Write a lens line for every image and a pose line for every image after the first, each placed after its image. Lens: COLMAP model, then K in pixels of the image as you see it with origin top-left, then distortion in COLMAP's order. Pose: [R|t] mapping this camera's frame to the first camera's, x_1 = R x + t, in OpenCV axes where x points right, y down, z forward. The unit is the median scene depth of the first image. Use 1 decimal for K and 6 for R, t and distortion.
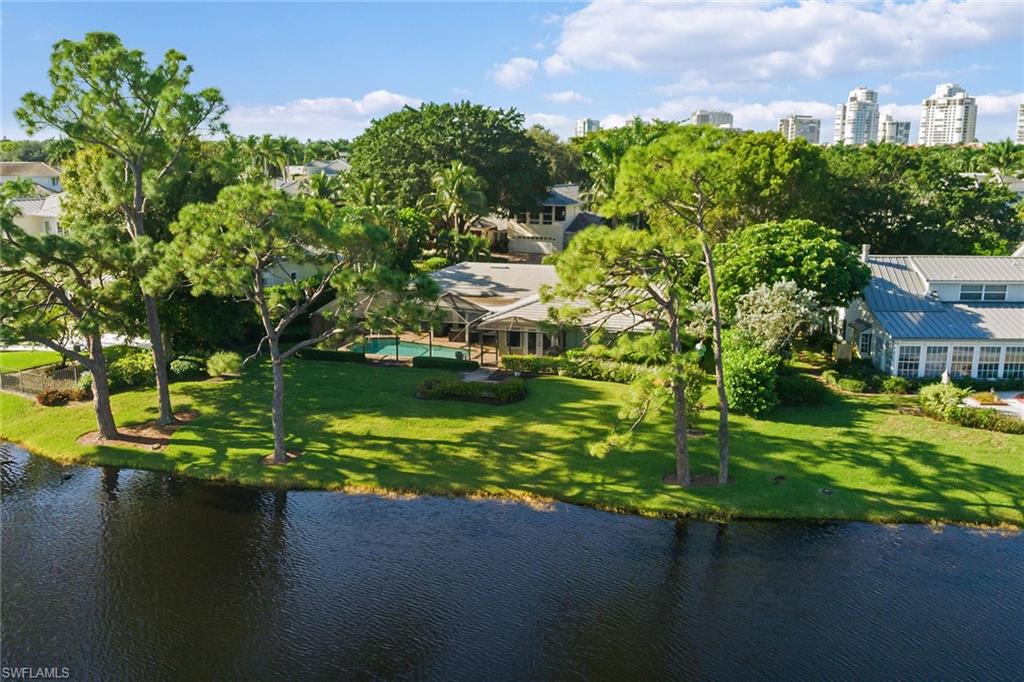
lens RADIAL K [[954.0, 0, 511.1], [0, 954.0, 339.4], [0, 0, 1]] dist [-0.002941, 0.000000]
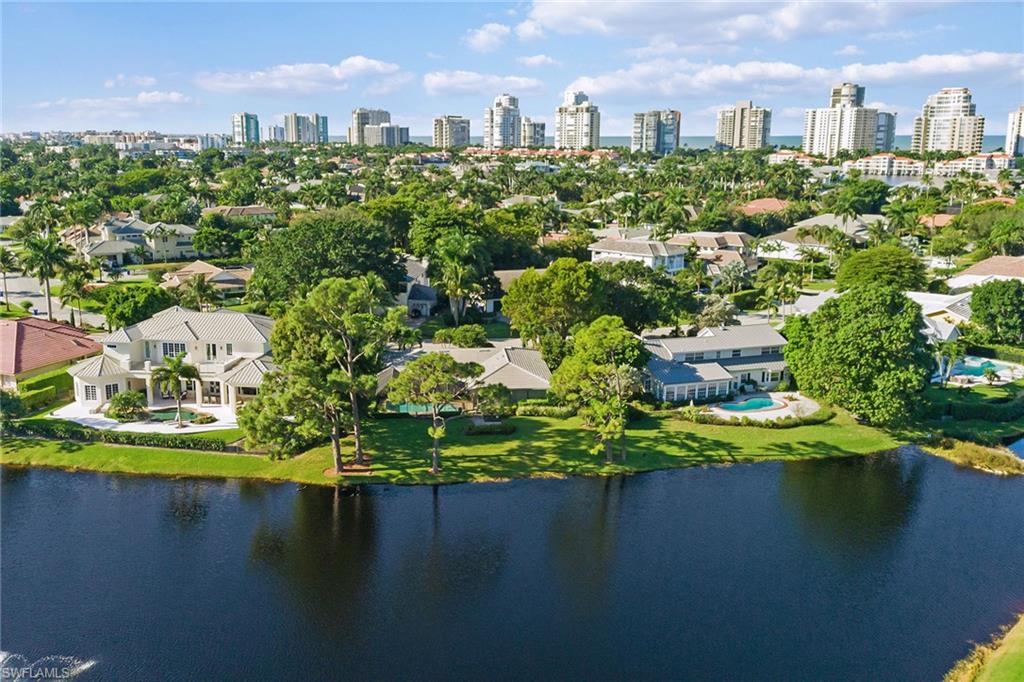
lens RADIAL K [[954.0, 0, 509.9], [0, 954.0, 342.7], [0, 0, 1]] dist [-0.002941, 0.000000]
pose [[0.933466, -0.072507, 0.351260, -0.814014], [0.063807, 0.997302, 0.036298, -0.233187], [-0.352944, -0.011470, 0.935574, -1.086433]]
